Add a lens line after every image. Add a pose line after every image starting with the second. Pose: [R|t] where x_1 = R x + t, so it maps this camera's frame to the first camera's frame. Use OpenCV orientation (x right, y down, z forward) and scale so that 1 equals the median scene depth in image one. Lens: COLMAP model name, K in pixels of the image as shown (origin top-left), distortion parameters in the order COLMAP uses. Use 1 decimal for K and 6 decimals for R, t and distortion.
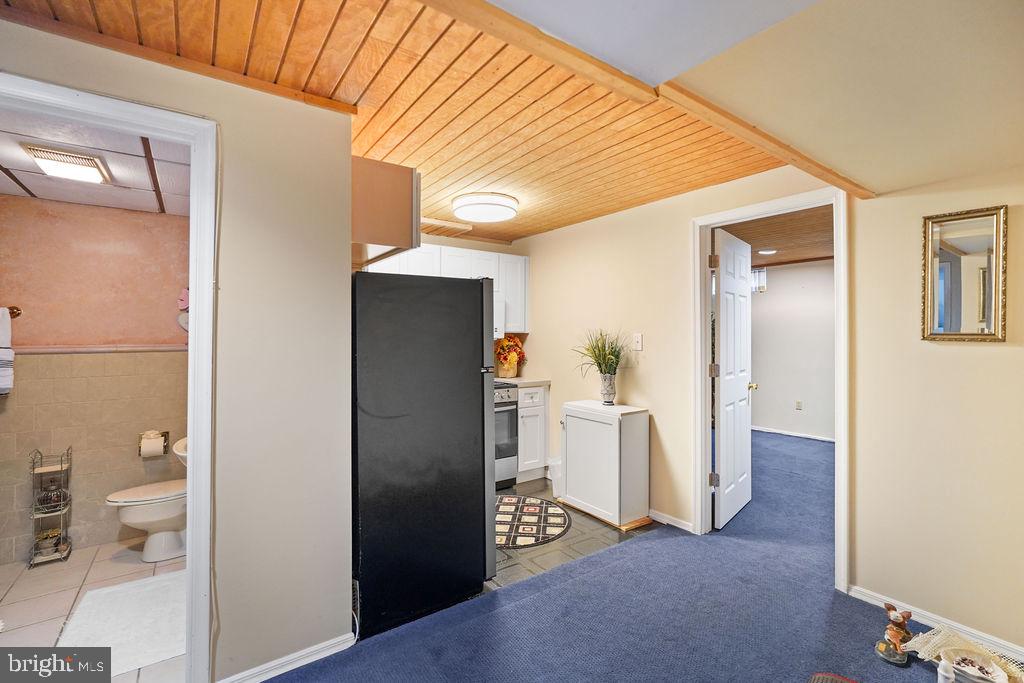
lens RADIAL K [[456.6, 0, 513.8], [0, 456.6, 322.5], [0, 0, 1]] dist [-0.020061, 0.010133]
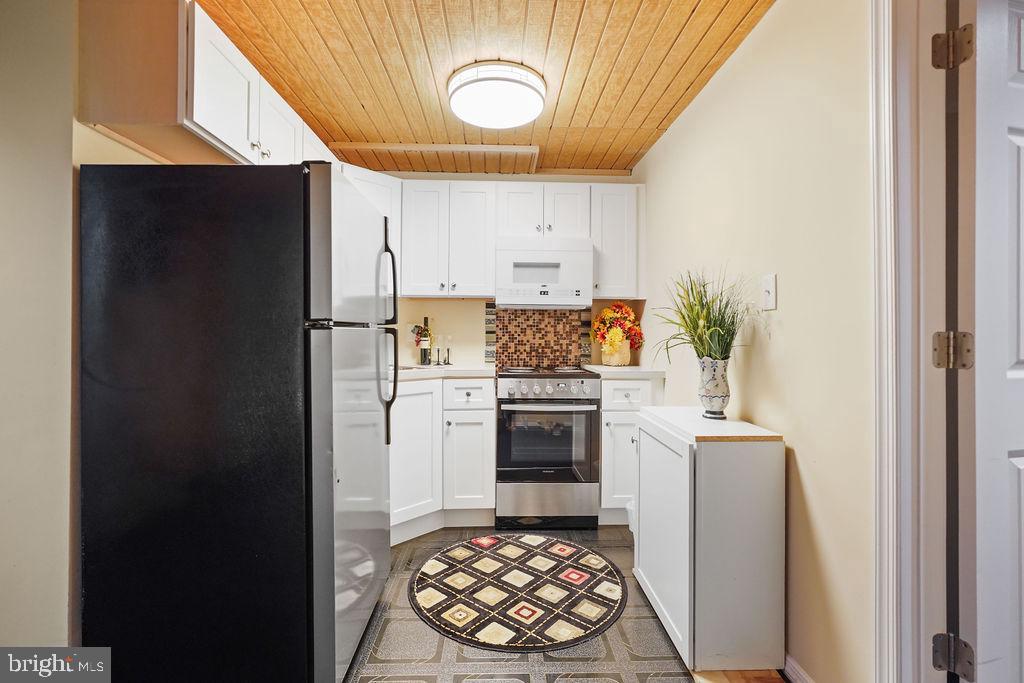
lens RADIAL K [[456.6, 0, 513.8], [0, 456.6, 322.5], [0, 0, 1]] dist [-0.020061, 0.010133]
pose [[0.833220, -0.009754, -0.552856, 0.340863], [0.011863, 0.999930, 0.000237, 0.077734], [0.552815, -0.006756, 0.833277, 0.497044]]
